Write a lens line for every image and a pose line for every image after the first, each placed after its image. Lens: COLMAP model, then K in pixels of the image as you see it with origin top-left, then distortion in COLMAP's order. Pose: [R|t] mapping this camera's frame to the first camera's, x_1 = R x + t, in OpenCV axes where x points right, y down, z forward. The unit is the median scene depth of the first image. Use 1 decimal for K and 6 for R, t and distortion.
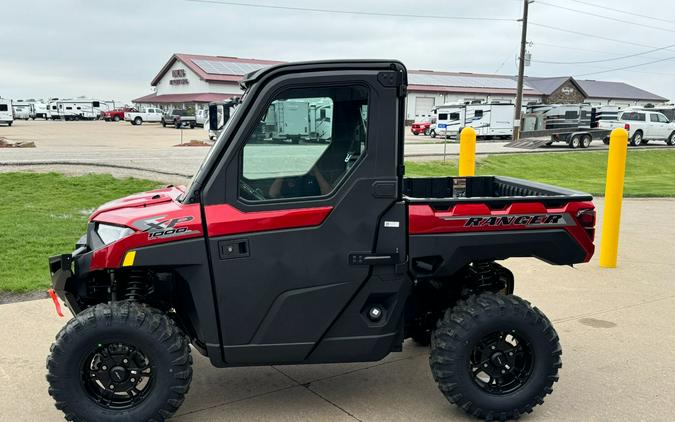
lens RADIAL K [[699.7, 0, 332.5], [0, 699.7, 213.2], [0, 0, 1]] dist [0.019683, 0.000000]
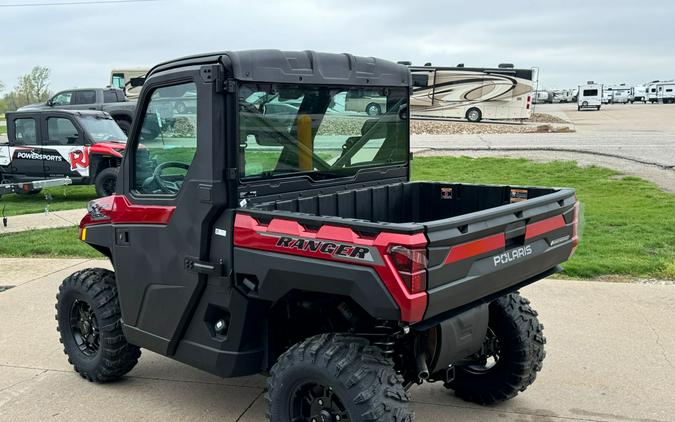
lens RADIAL K [[699.7, 0, 338.4], [0, 699.7, 210.9], [0, 0, 1]] dist [0.019683, 0.000000]
pose [[0.637951, 0.095041, -0.764189, 0.227874], [-0.078674, 0.995206, 0.058095, -0.020112], [0.766047, 0.023060, 0.642370, 0.137618]]
